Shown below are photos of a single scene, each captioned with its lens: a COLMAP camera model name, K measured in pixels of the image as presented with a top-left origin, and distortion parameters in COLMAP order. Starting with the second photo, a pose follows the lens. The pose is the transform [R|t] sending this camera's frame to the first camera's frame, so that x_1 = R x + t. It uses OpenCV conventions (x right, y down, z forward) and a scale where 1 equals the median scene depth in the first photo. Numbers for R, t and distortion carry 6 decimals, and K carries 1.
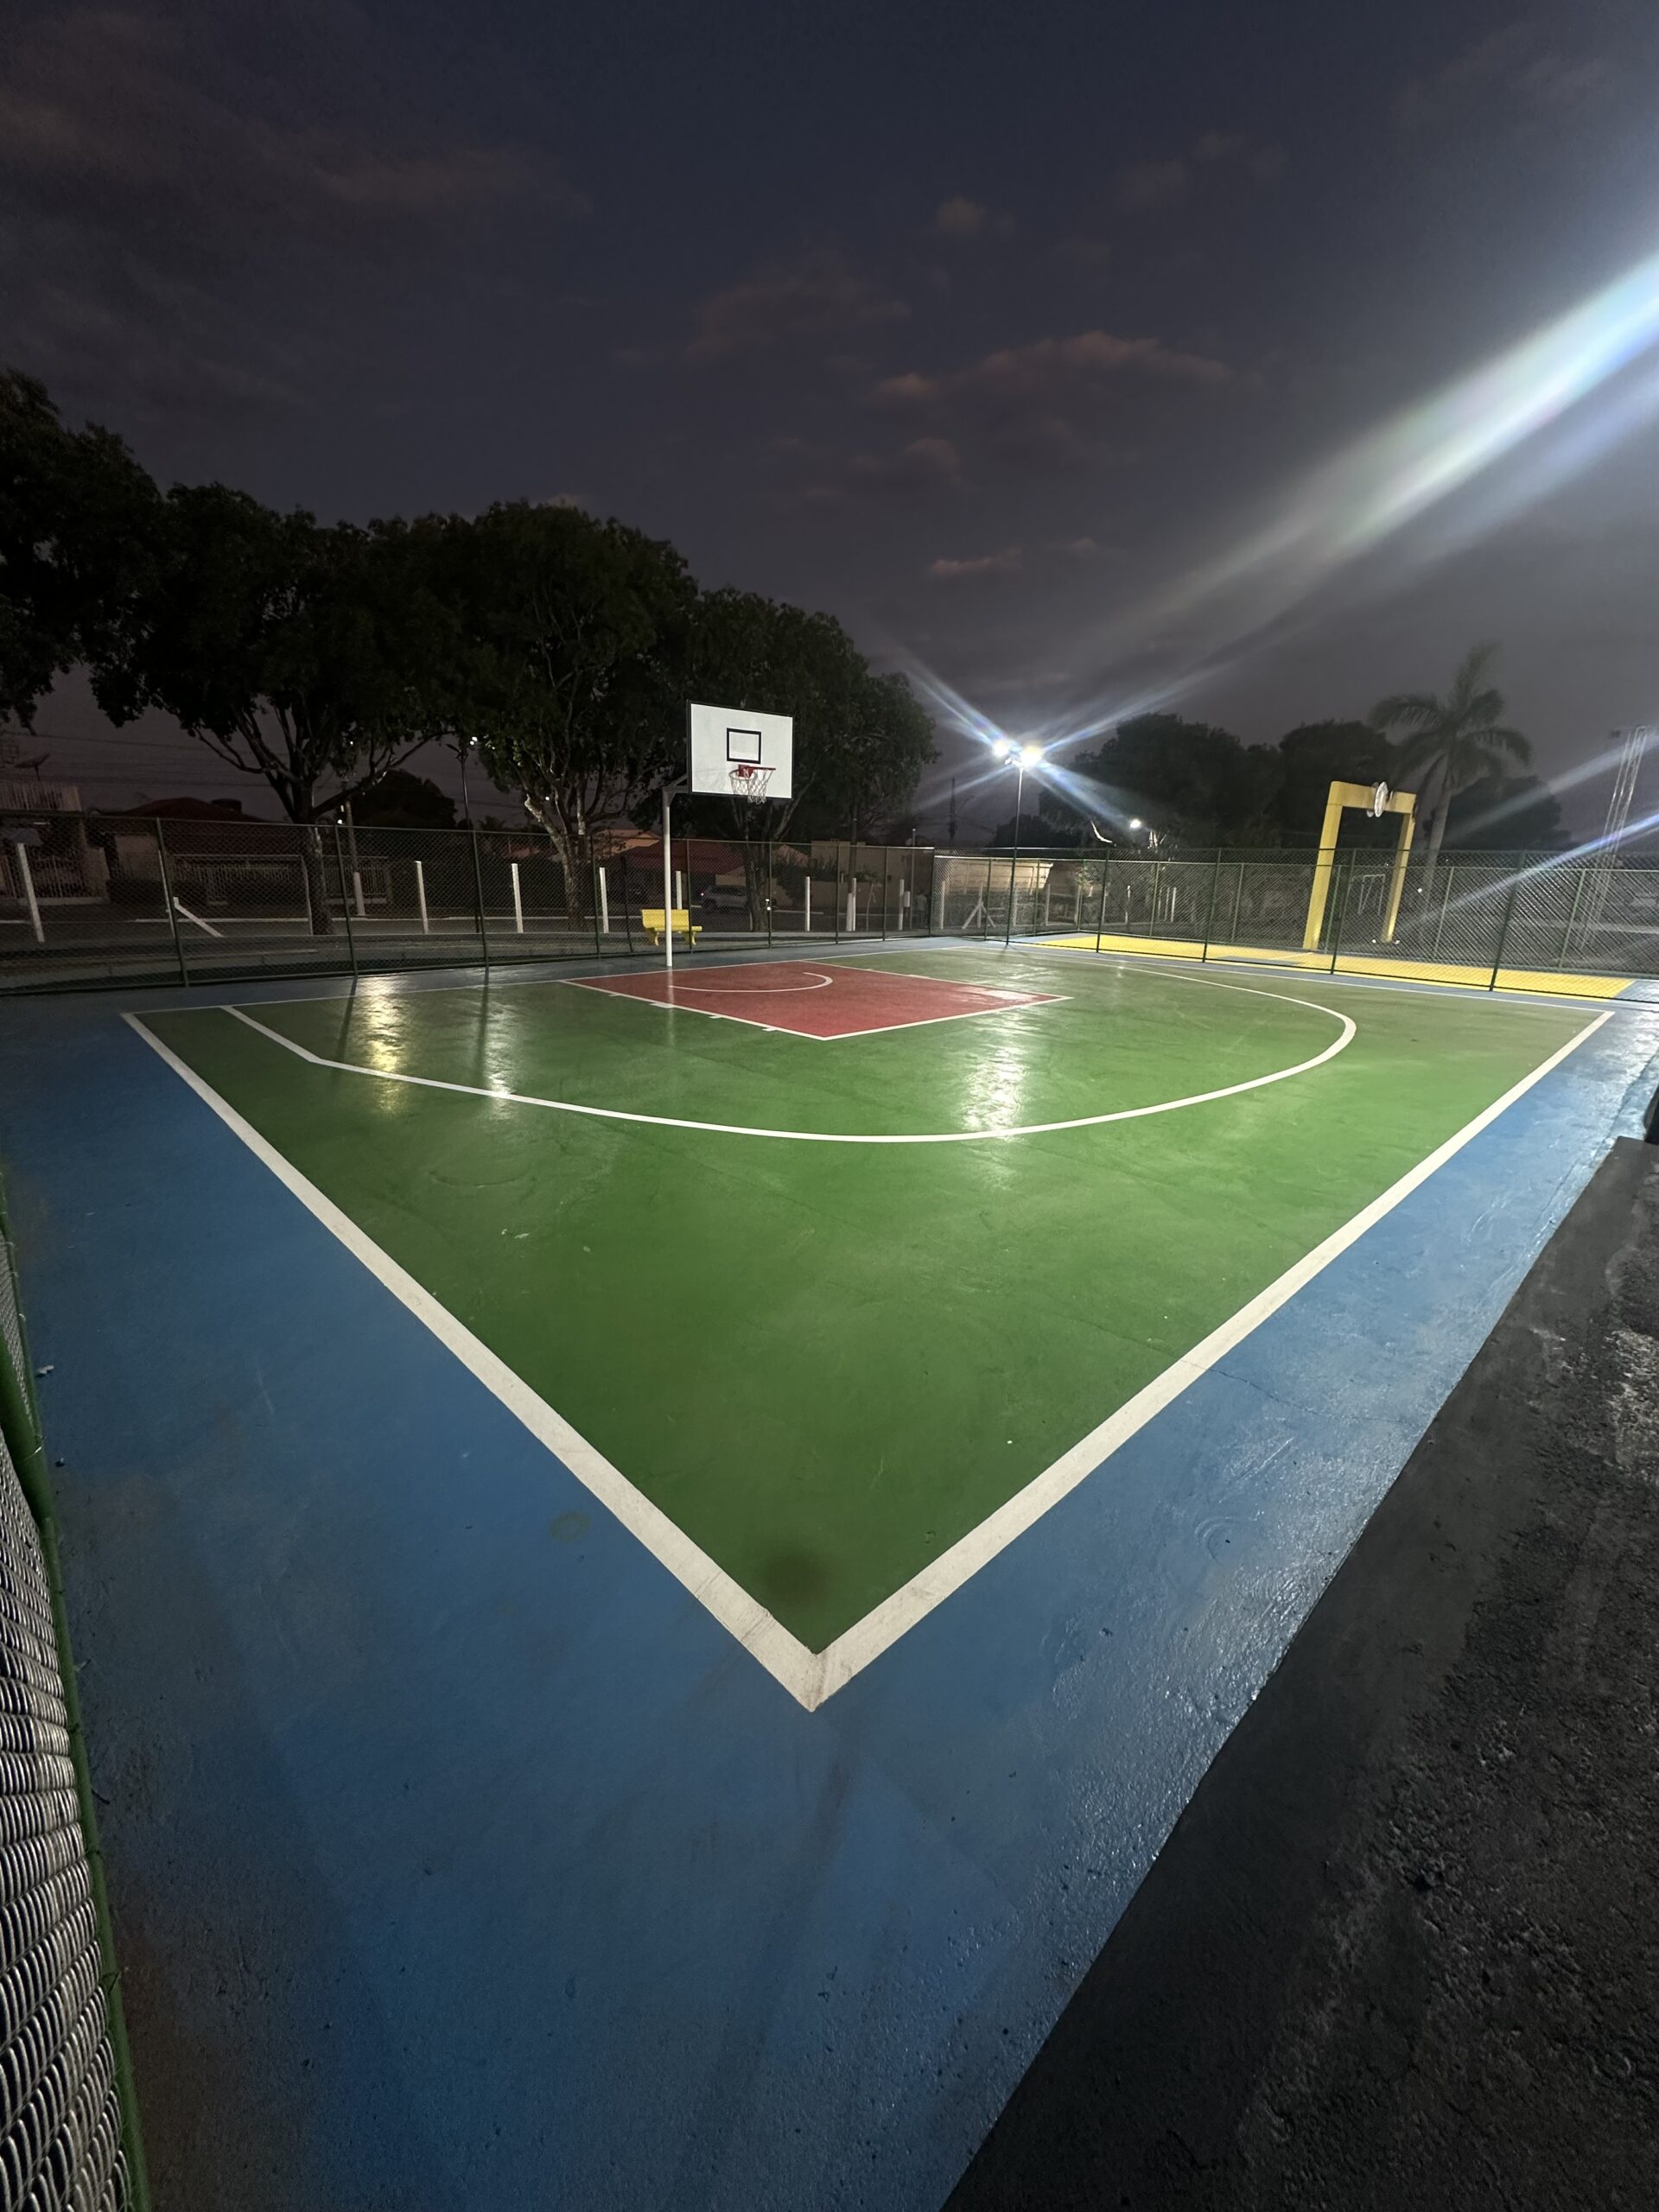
lens RADIAL K [[879.0, 0, 826.7], [0, 879.0, 1103.6], [0, 0, 1]] dist [-0.001232, -0.000045]
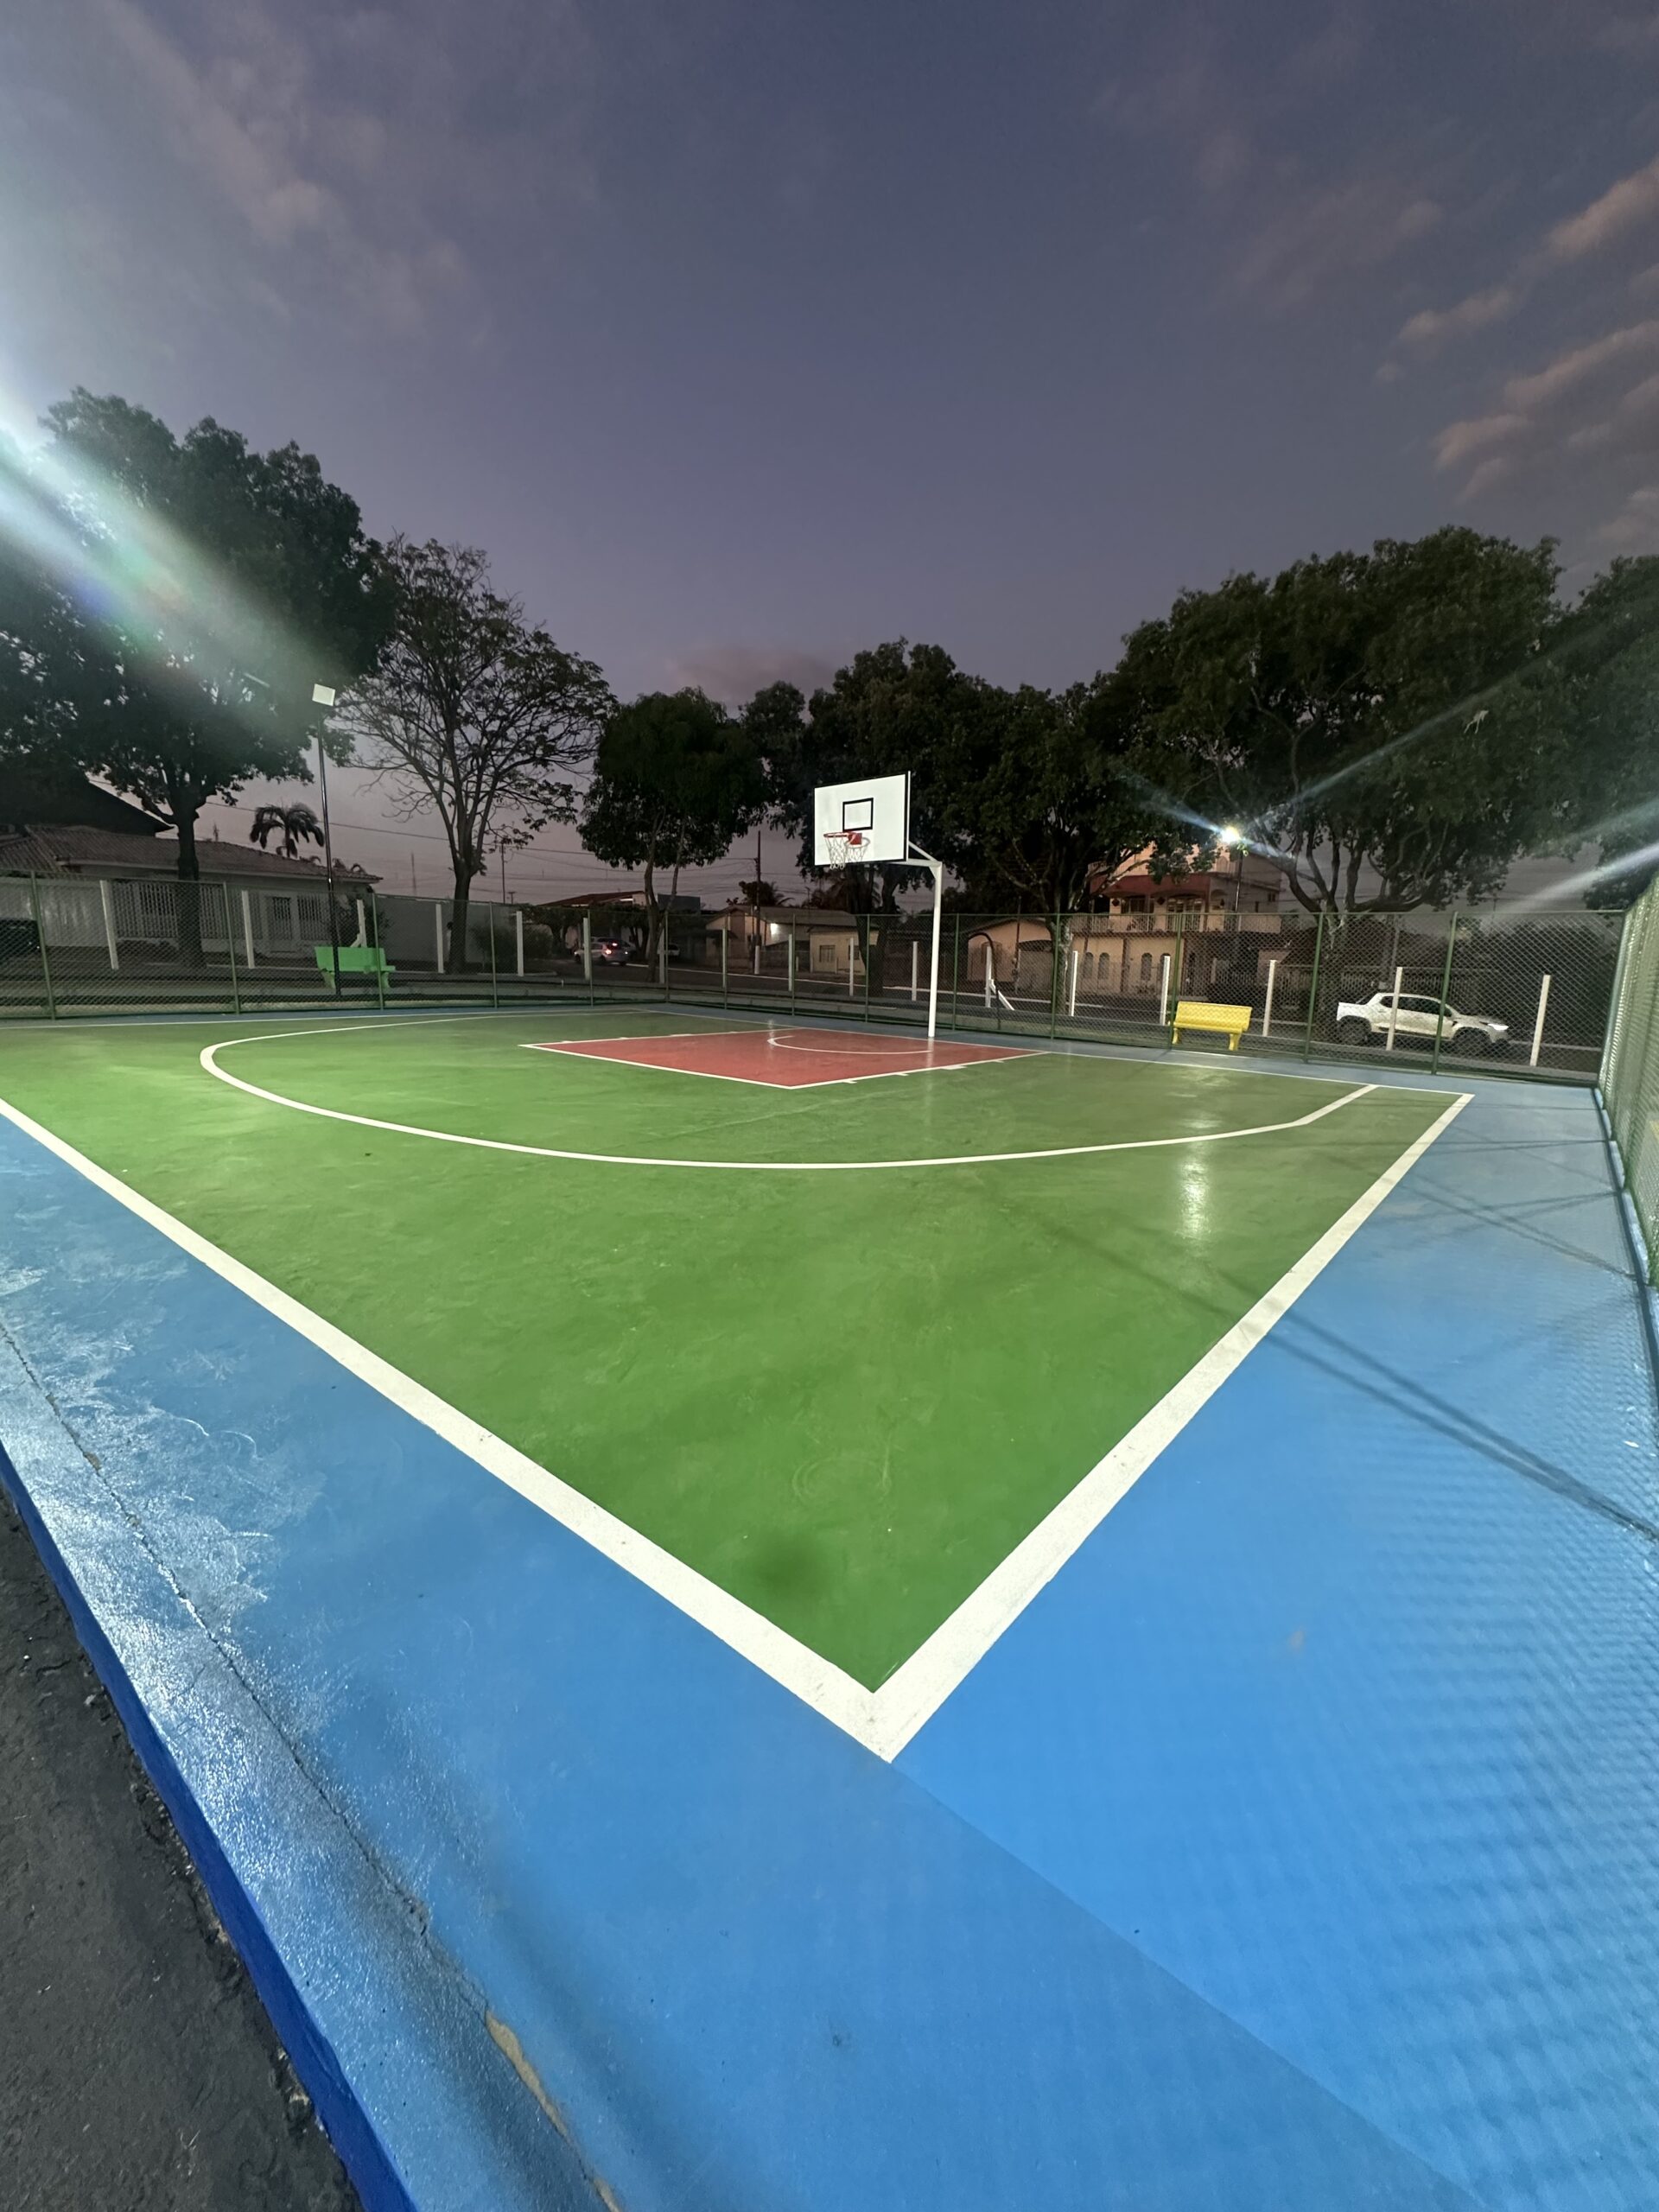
lens RADIAL K [[879.0, 0, 832.1], [0, 879.0, 1112.1], [0, 0, 1]] dist [-0.001232, -0.000045]
pose [[0.109298, 0.159691, -0.981098, 0.934216], [-0.295237, 0.947685, 0.121362, -0.190187], [0.949152, 0.276392, 0.150727, 0.891381]]
